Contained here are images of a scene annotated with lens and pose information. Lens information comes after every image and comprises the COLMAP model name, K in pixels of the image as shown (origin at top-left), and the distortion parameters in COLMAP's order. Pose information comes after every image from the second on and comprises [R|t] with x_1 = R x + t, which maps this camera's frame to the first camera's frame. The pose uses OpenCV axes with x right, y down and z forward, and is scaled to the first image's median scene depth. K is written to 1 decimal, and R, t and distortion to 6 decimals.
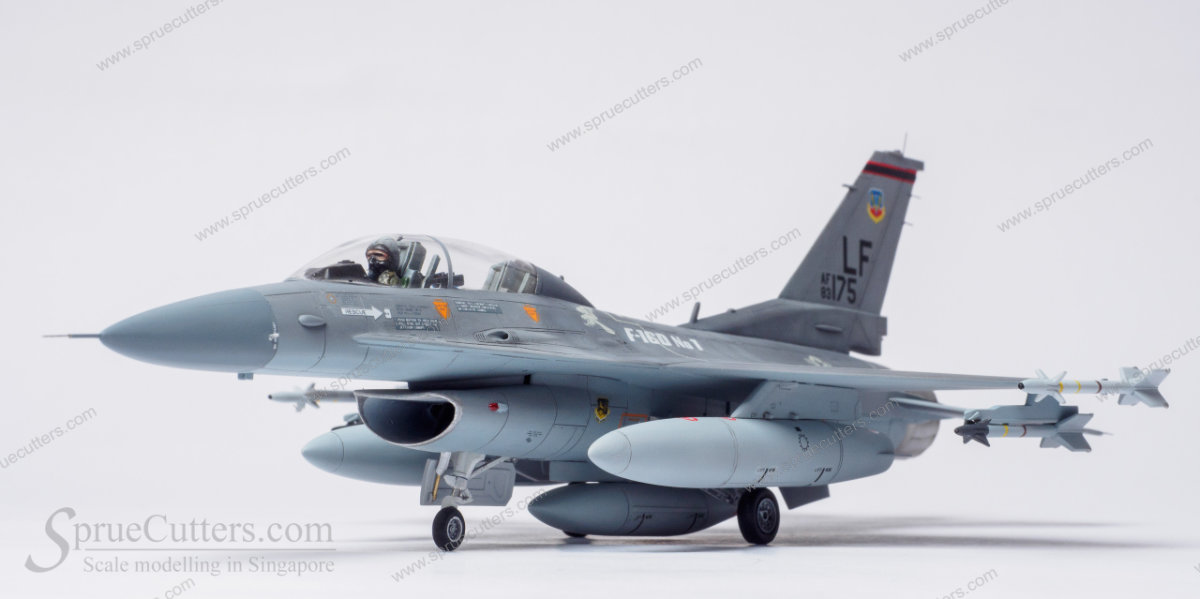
lens RADIAL K [[2862.4, 0, 625.2], [0, 2862.4, 254.3], [0, 0, 1]] dist [0.057055, 0.000000]
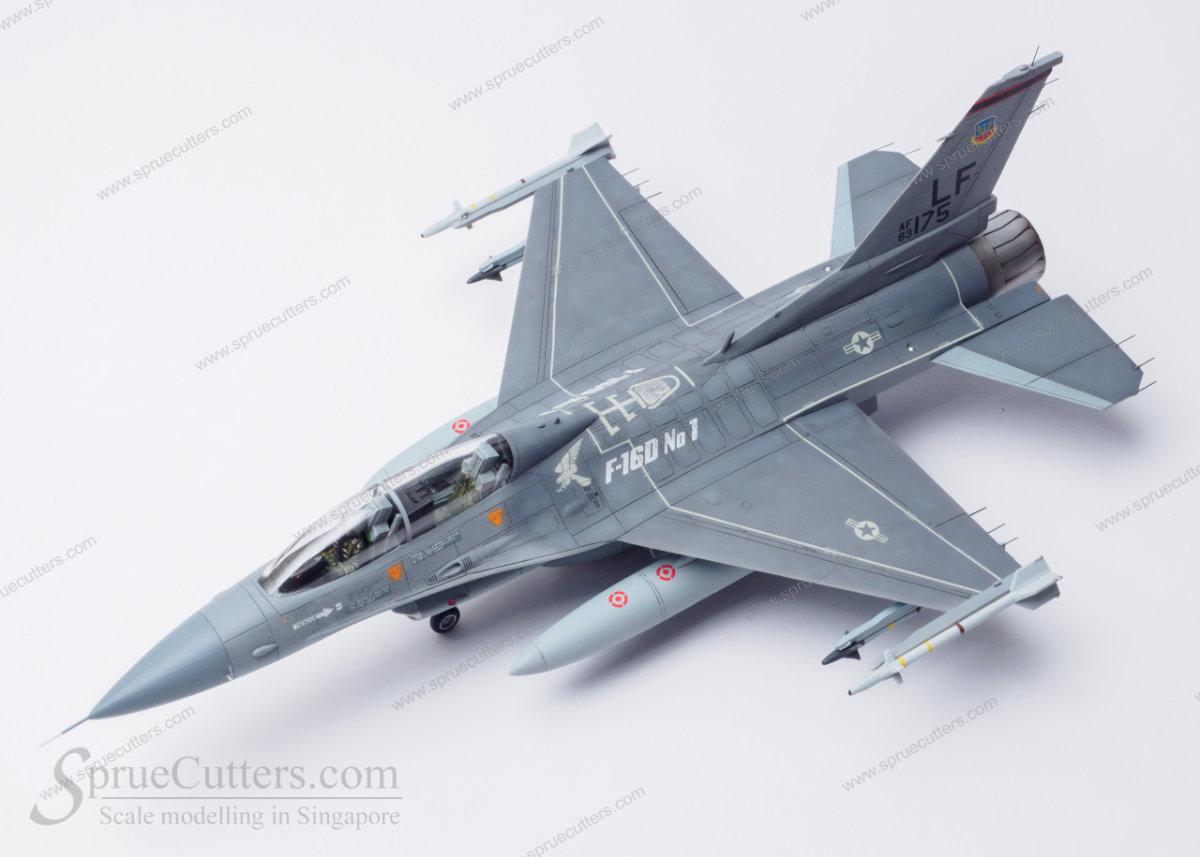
lens RADIAL K [[3279.4, 0, 598.7], [0, 3279.4, 429.4], [0, 0, 1]] dist [0.045151, 0.000000]
pose [[0.926397, 0.247722, -0.283589, 0.374576], [0.075434, 0.615768, 0.784308, -1.038040], [0.368915, -0.747973, 0.551759, 0.248723]]
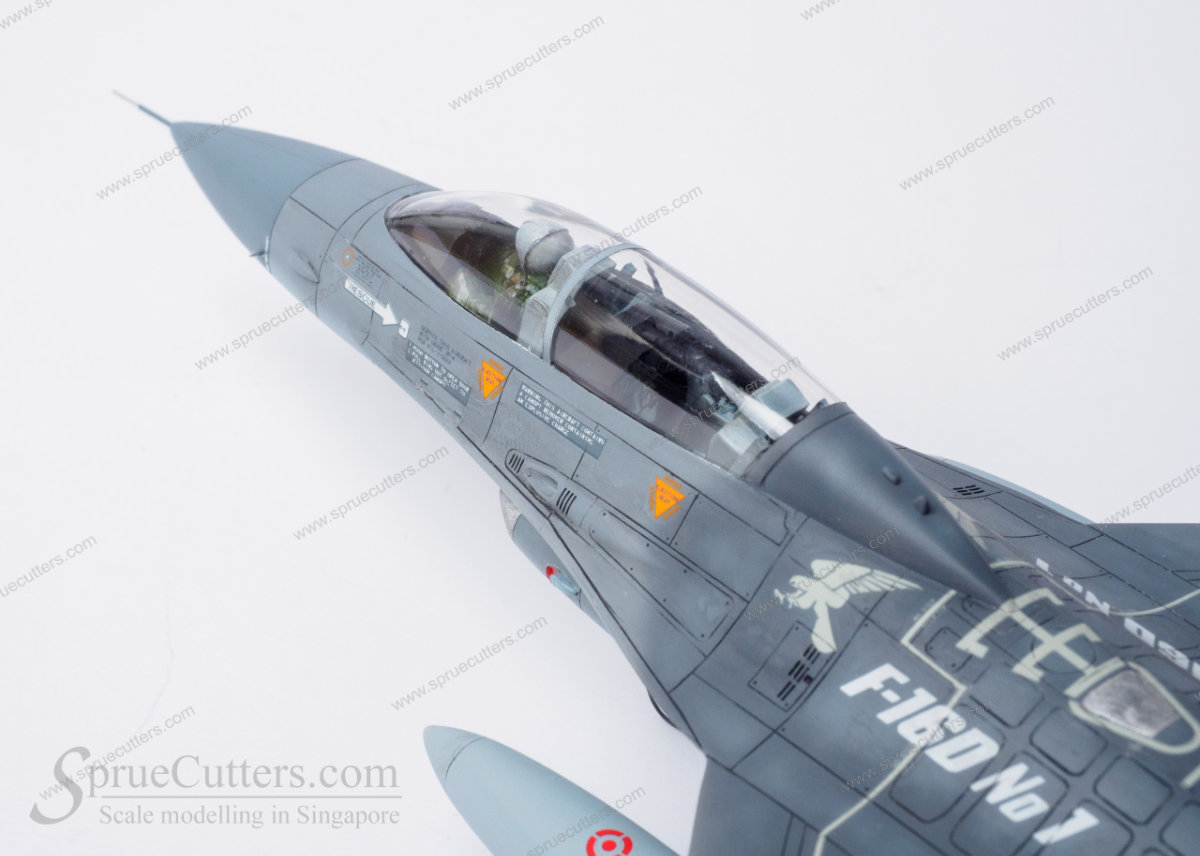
lens RADIAL K [[3078.5, 0, 594.1], [0, 3078.5, 431.2], [0, 0, 1]] dist [0.052156, 0.000000]
pose [[-0.261821, 0.588850, -0.764661, 0.370941], [0.094597, 0.804141, 0.586863, -0.301992], [0.960469, 0.081318, -0.266245, 1.065782]]
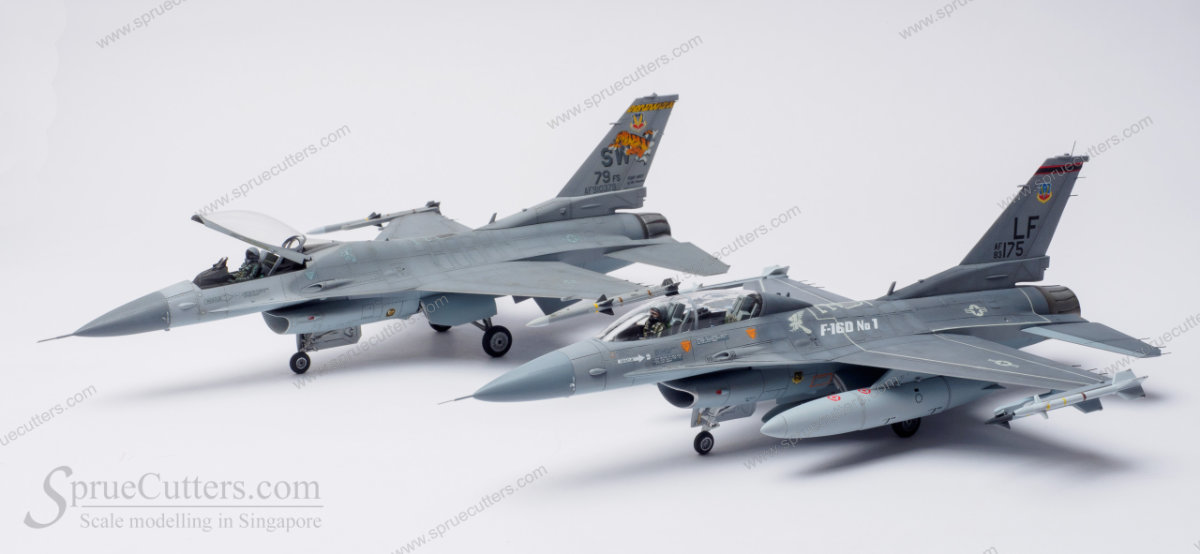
lens RADIAL K [[1780.4, 0, 573.0], [0, 1780.4, 243.6], [0, 0, 1]] dist [0.027580, 0.000000]
pose [[0.920426, 0.087251, -0.381056, 0.269456], [0.025628, 0.959208, 0.281536, -0.331213], [0.390077, -0.268899, 0.880644, -0.018340]]
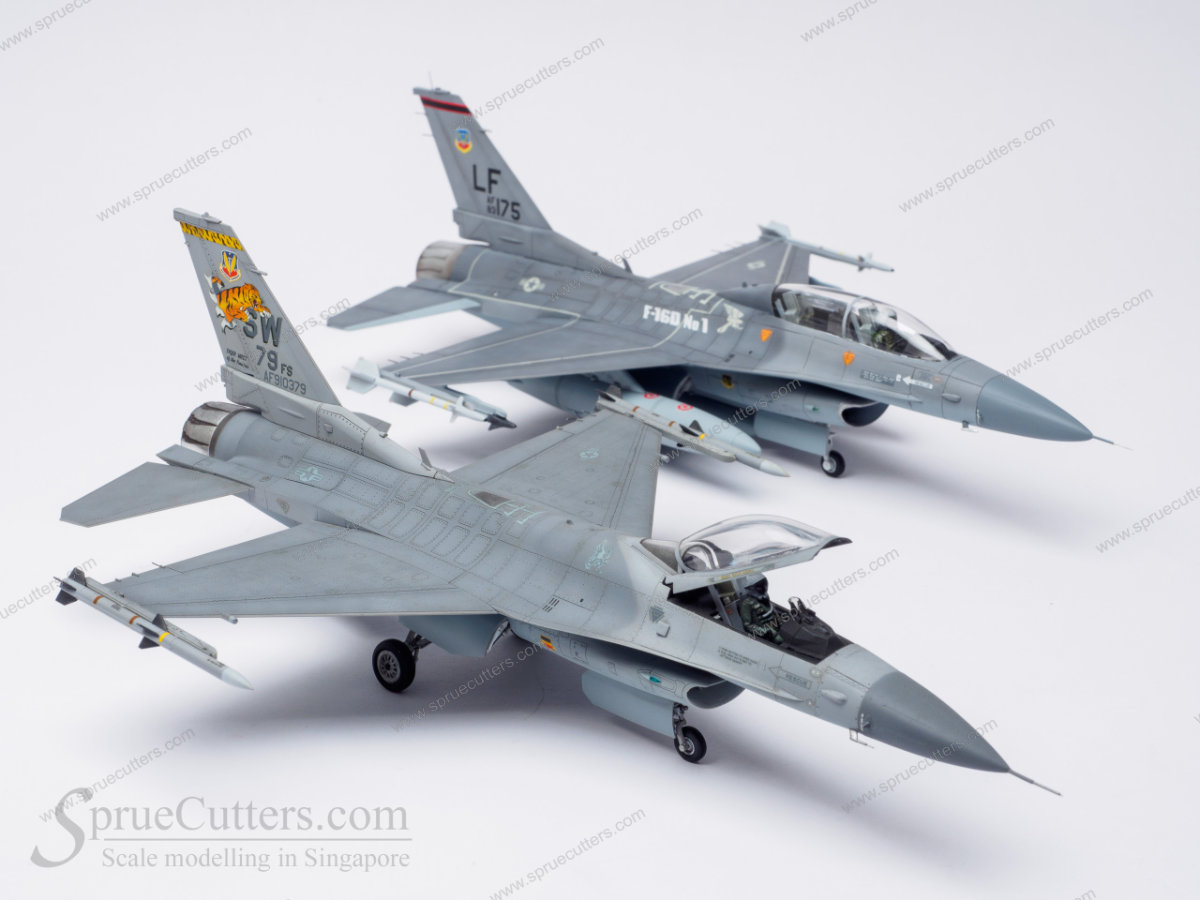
lens RADIAL K [[2812.1, 0, 598.6], [0, 2812.1, 450.5], [0, 0, 1]] dist [0.066044, 0.000000]
pose [[0.191326, -0.366325, 0.910604, -1.414831], [-0.045781, 0.923403, 0.381092, -0.471117], [-0.980458, -0.114601, 0.159900, 0.812125]]
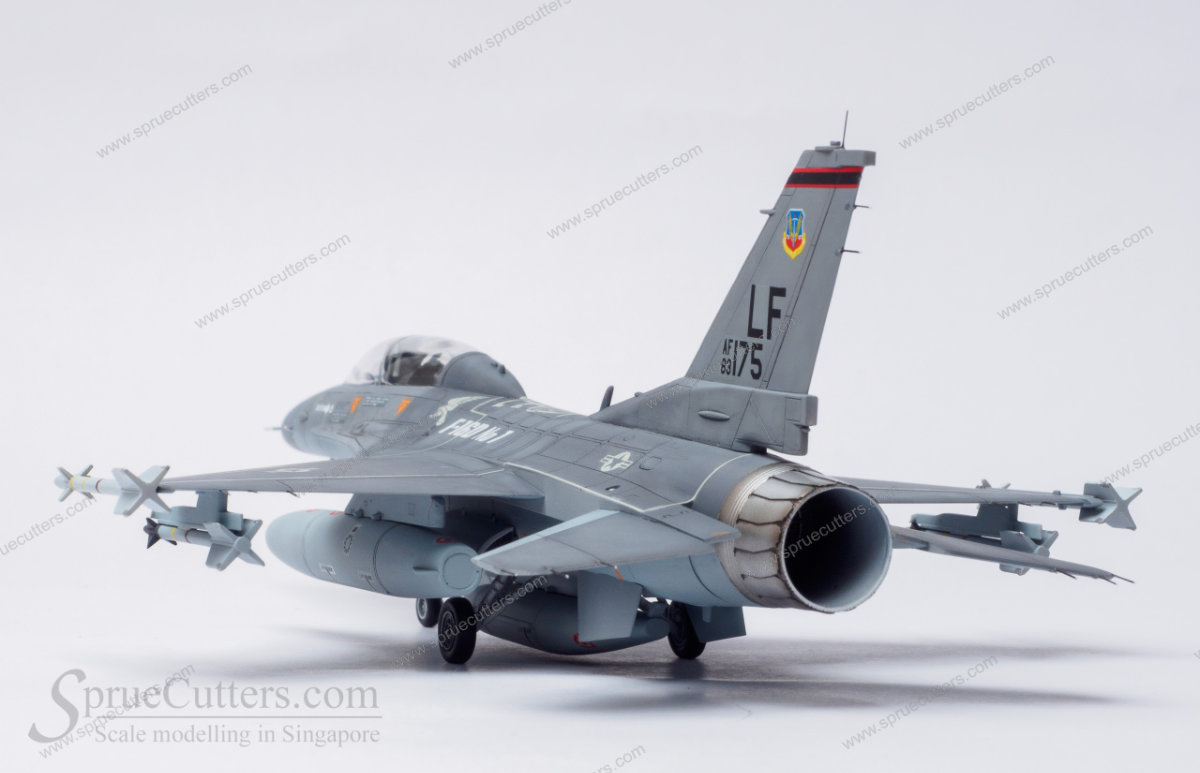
lens RADIAL K [[3583.7, 0, 600.5], [0, 3583.7, 389.0], [0, 0, 1]] dist [0.338844, 0.000000]
pose [[-0.531008, -0.009074, -0.847318, 0.970710], [0.027030, 0.999252, -0.027640, 0.049215], [0.846936, -0.037580, -0.530366, 1.643733]]
